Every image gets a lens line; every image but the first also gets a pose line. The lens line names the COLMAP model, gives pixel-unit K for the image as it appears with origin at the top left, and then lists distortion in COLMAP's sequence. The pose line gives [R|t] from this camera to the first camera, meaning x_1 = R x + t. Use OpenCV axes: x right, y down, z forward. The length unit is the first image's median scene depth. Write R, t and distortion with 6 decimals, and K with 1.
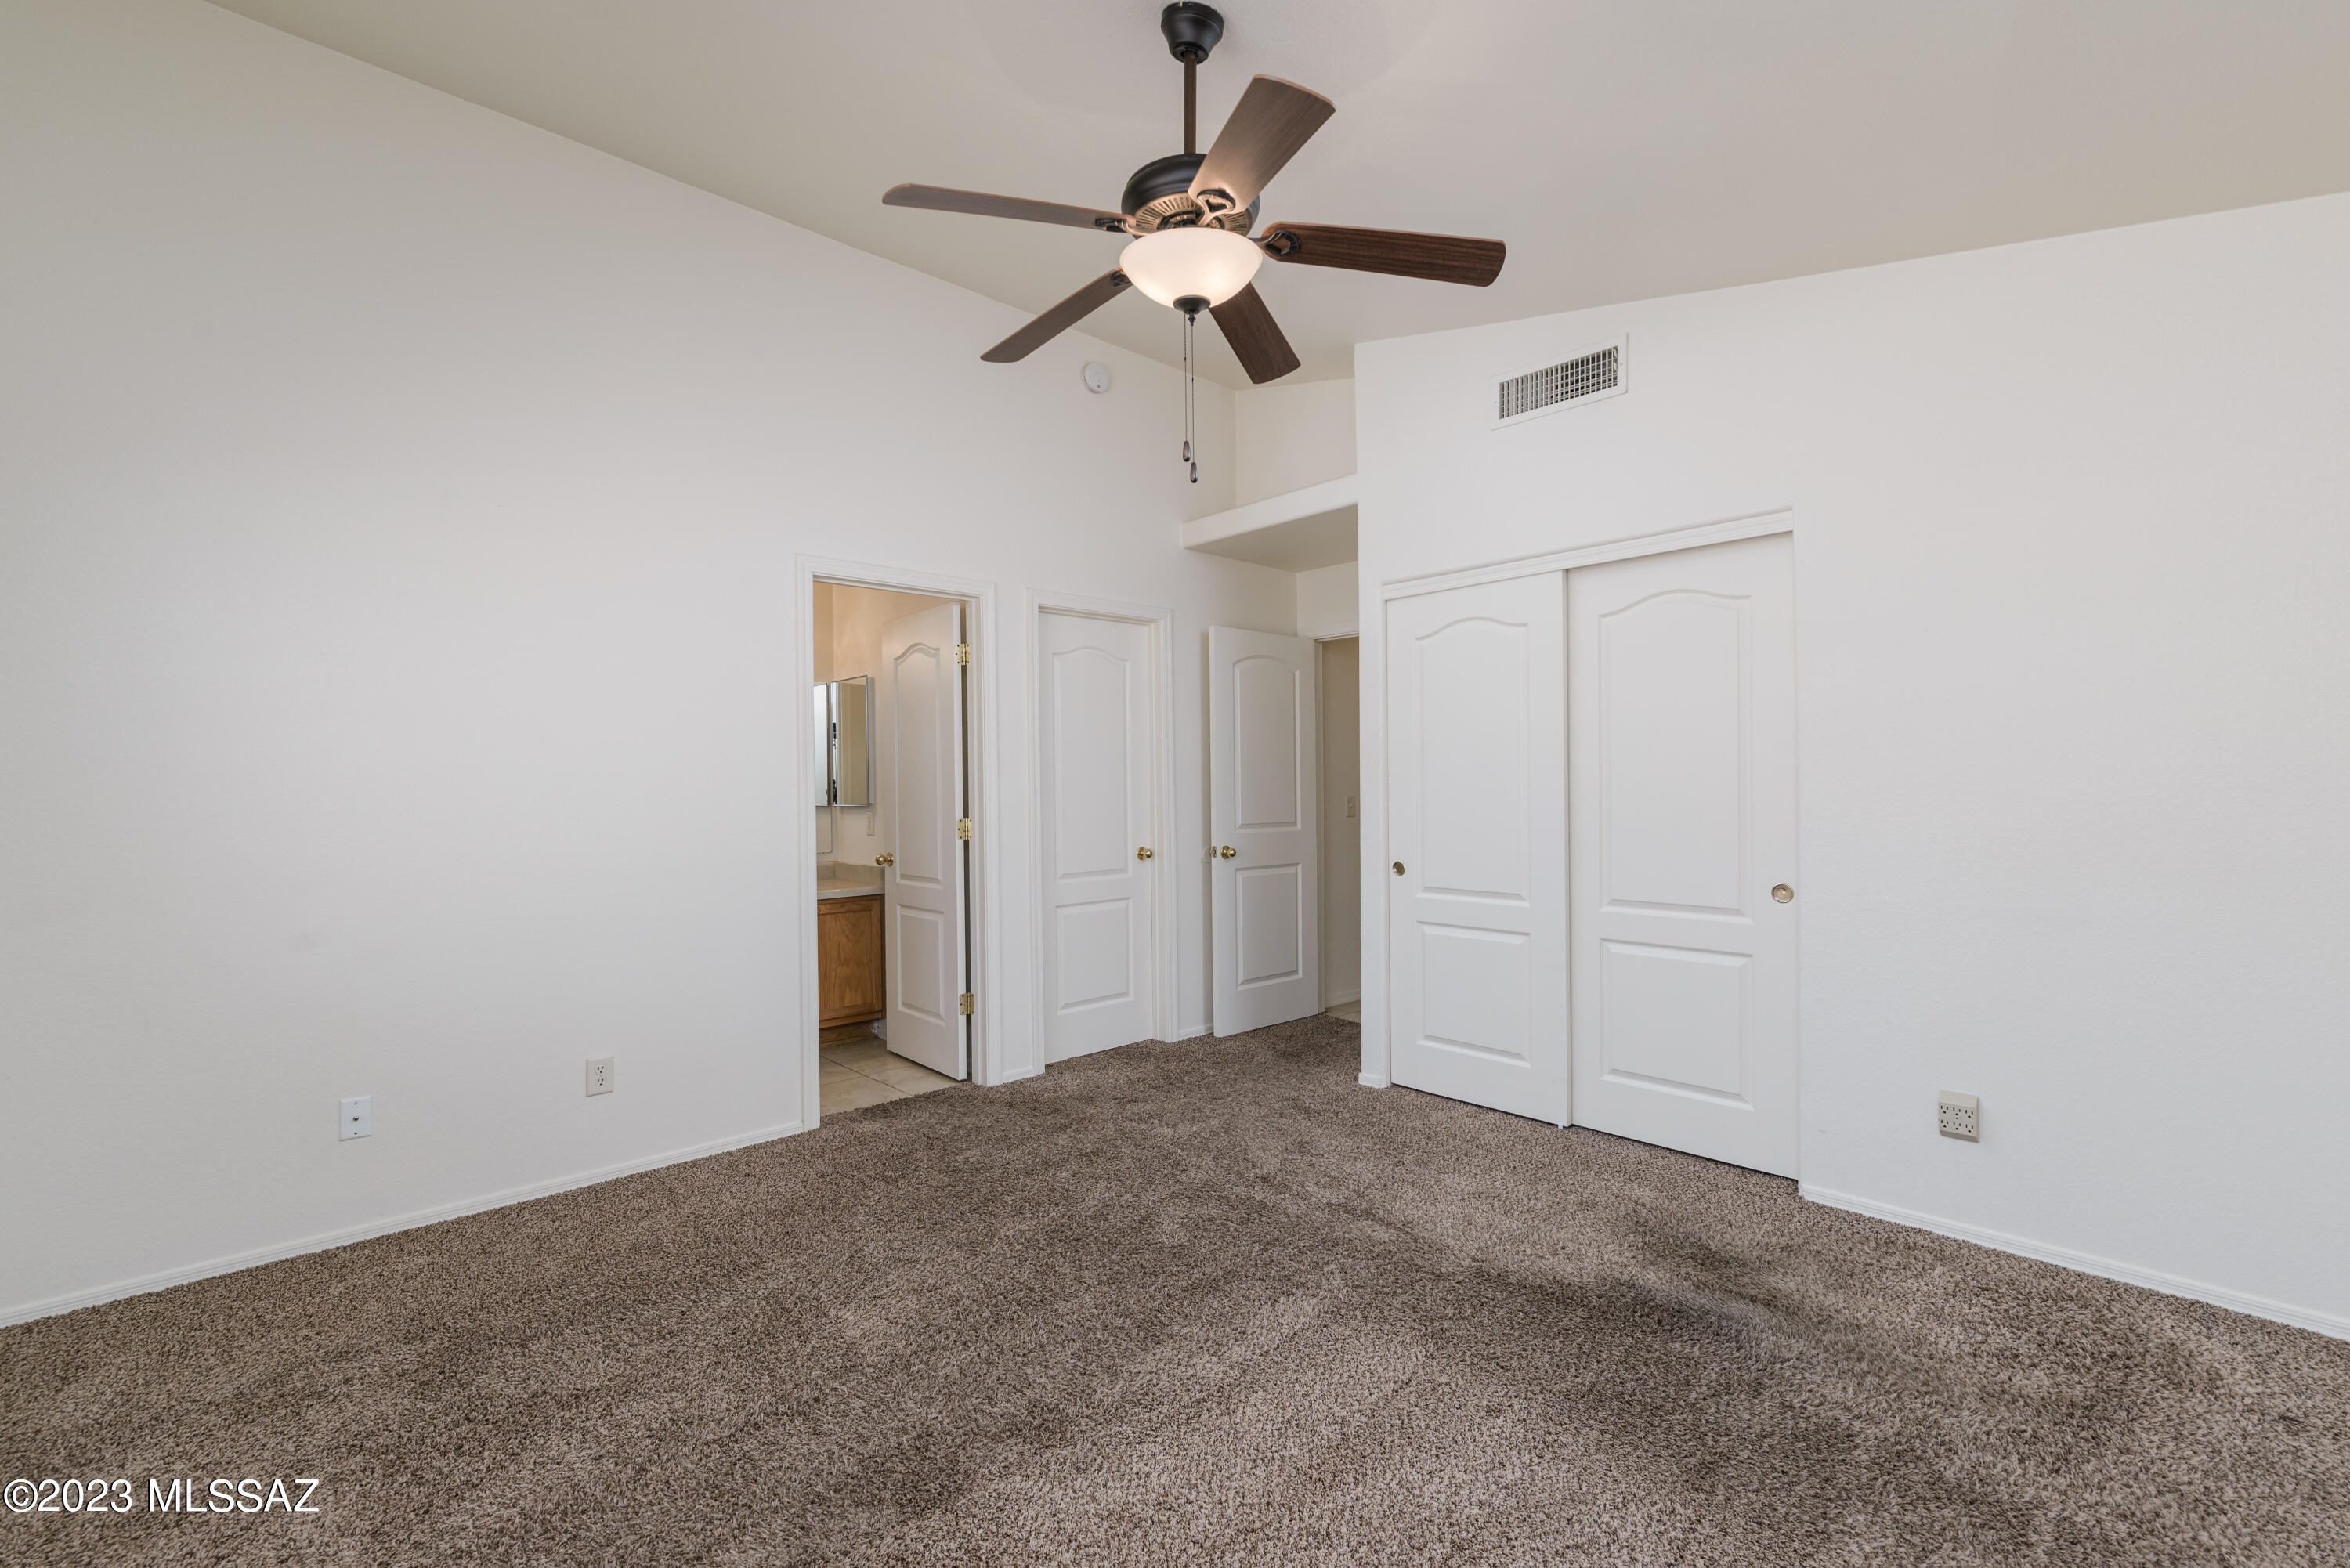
lens RADIAL K [[1018.4, 0, 1185.5], [0, 1018.4, 776.8], [0, 0, 1]] dist [0.003469, 0.000105]
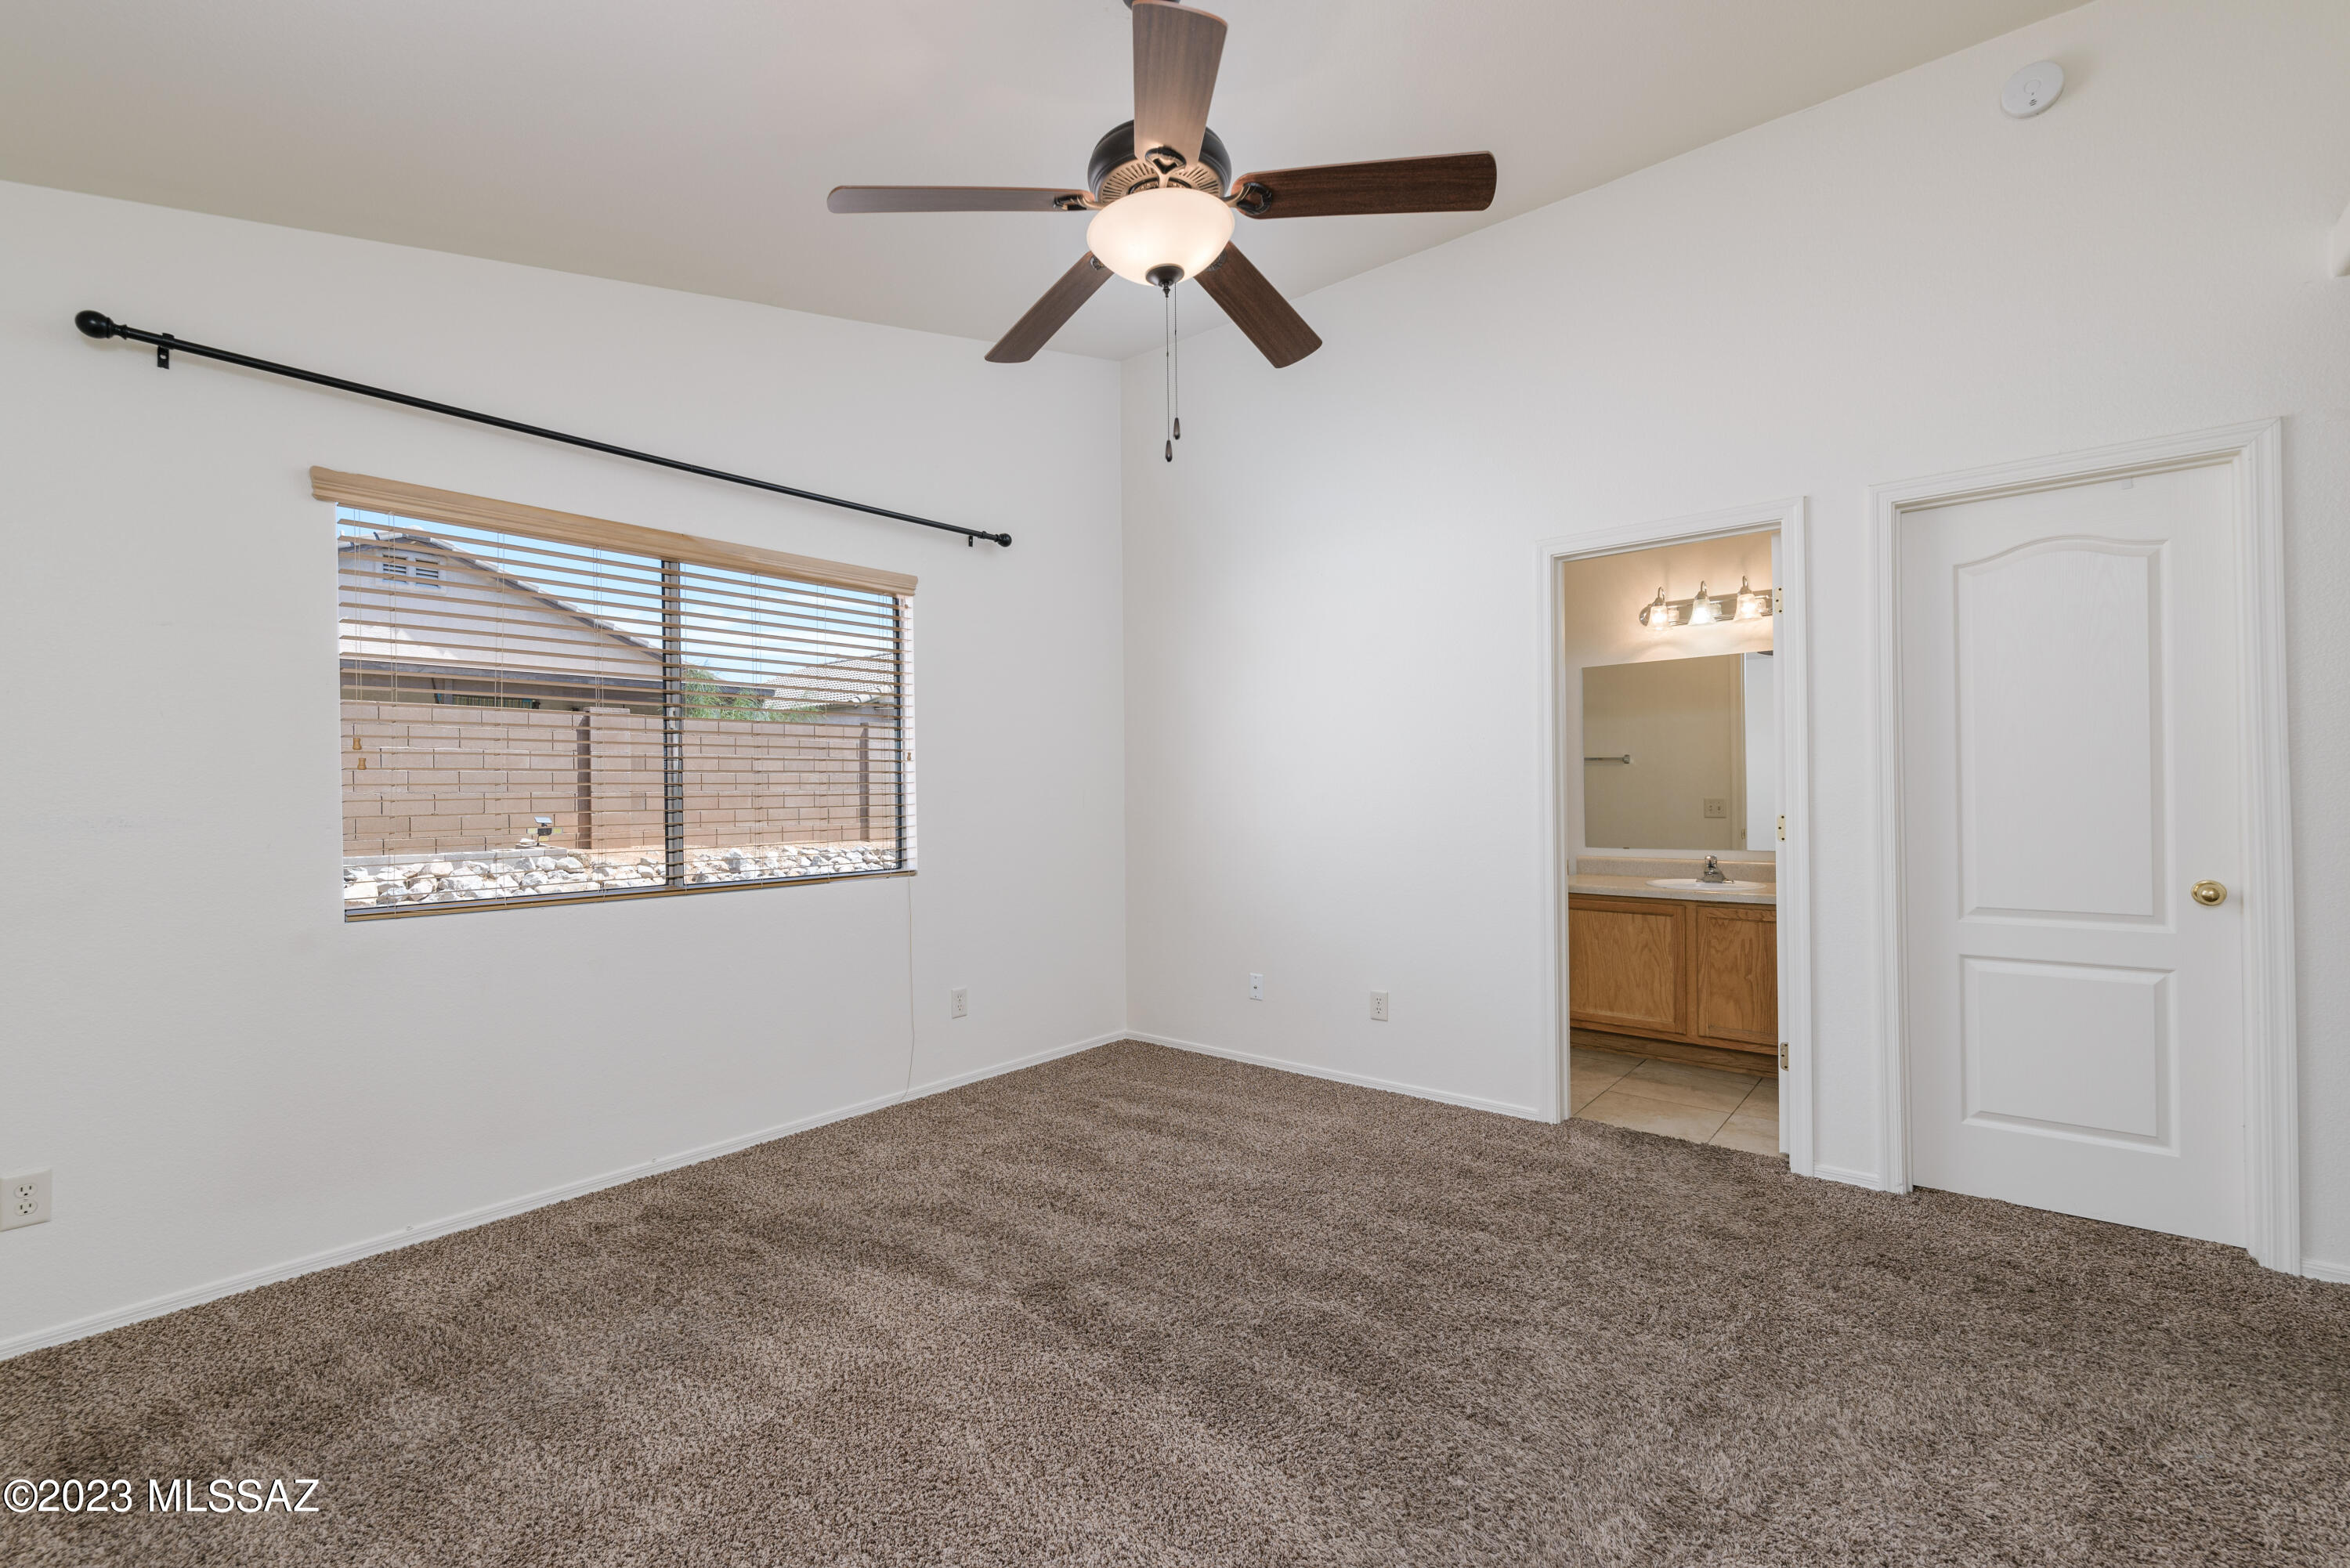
lens RADIAL K [[1018.4, 0, 1193.0], [0, 1018.4, 793.2], [0, 0, 1]] dist [0.003469, 0.000105]
pose [[0.135651, 0.012625, -0.990676, 0.534476], [0.017075, 0.999740, 0.015079, 0.006500], [0.990610, -0.018962, 0.135400, 0.508989]]
